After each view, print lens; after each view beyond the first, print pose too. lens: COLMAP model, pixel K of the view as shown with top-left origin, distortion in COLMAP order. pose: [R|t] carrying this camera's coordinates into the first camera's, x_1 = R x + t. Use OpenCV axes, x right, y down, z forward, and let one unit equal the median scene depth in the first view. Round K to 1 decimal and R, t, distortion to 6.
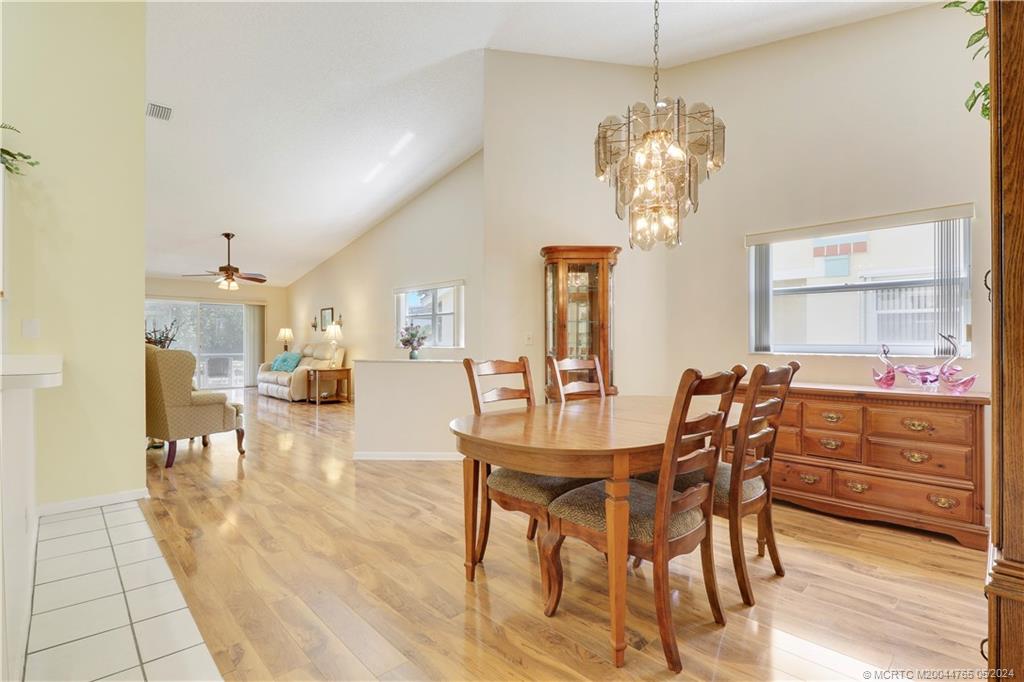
lens RADIAL K [[486.7, 0, 508.5], [0, 486.7, 344.6], [0, 0, 1]] dist [-0.002290, -0.008583]
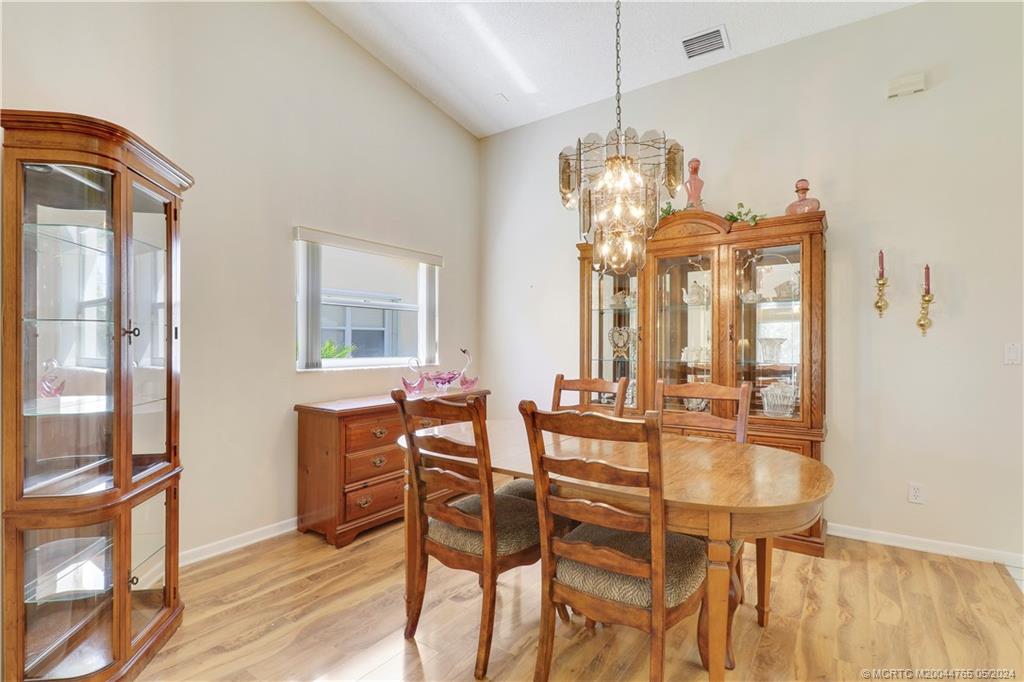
lens RADIAL K [[486.7, 0, 504.0], [0, 486.7, 344.6], [0, 0, 1]] dist [-0.002290, -0.008583]
pose [[-0.197253, -0.003524, 0.980346, -0.183708], [0.003057, 0.999986, 0.004210, -0.014334], [-0.980348, 0.003827, -0.197239, 0.400709]]
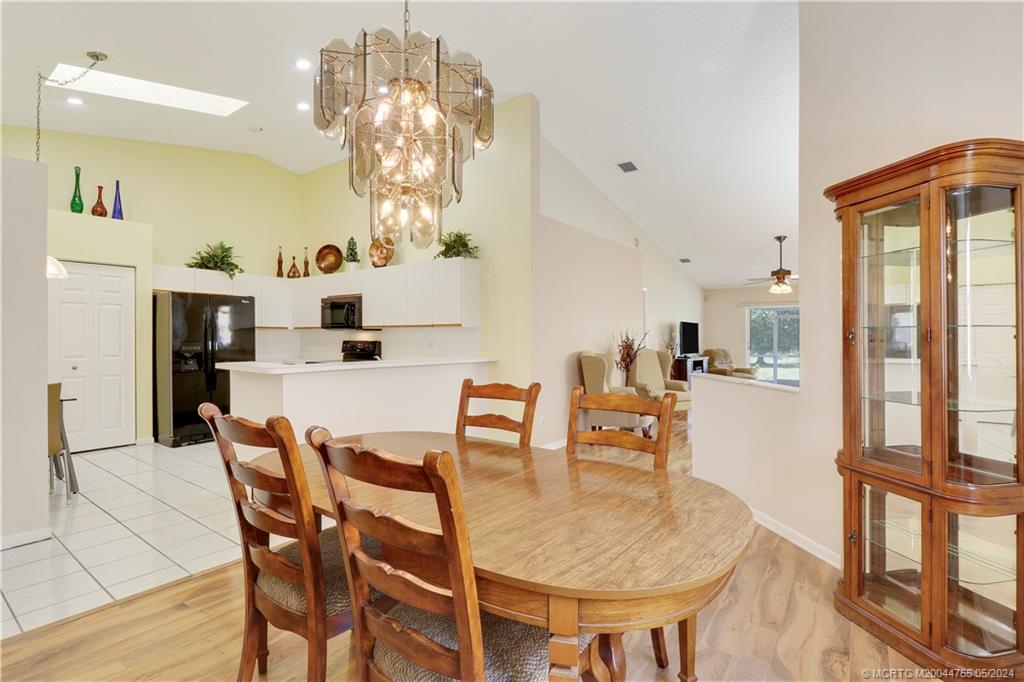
lens RADIAL K [[486.7, 0, 513.5], [0, 486.7, 337.3], [0, 0, 1]] dist [-0.002290, -0.008583]
pose [[0.201152, -0.004269, -0.979551, 0.284837], [-0.003500, 0.999981, -0.005077, -0.017436], [0.979554, 0.004449, 0.201134, 0.272724]]
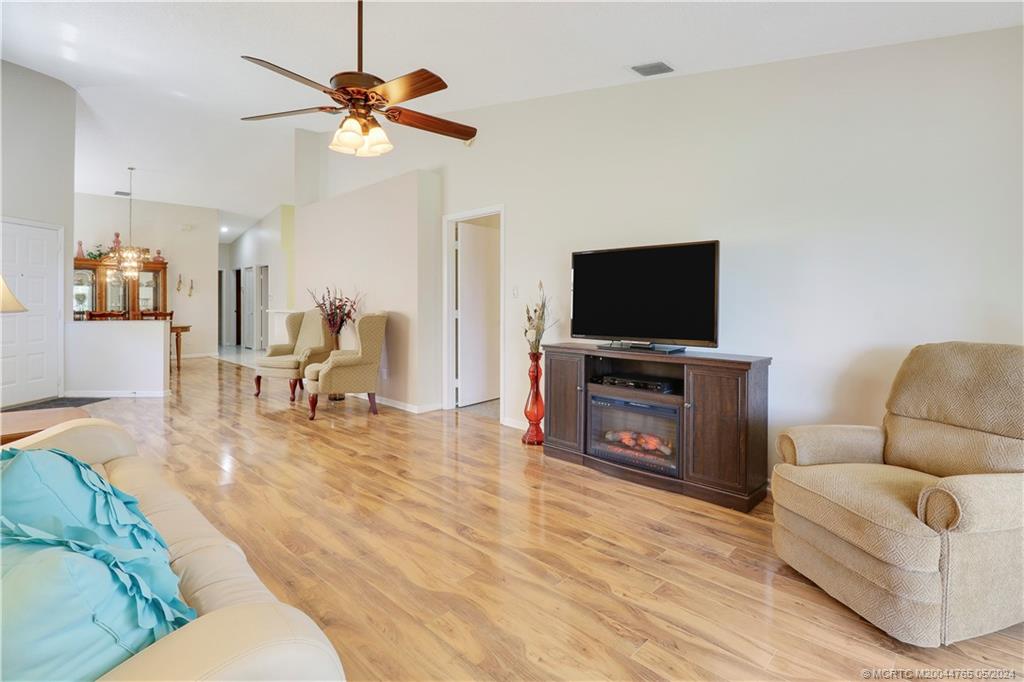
lens RADIAL K [[486.7, 0, 509.0], [0, 486.7, 299.1], [0, 0, 1]] dist [-0.002290, -0.008583]
pose [[-0.998530, -0.006536, -0.053800, -0.662545], [-0.006359, 0.999974, -0.003458, -0.016219], [0.053821, -0.003111, -0.998546, 1.341064]]
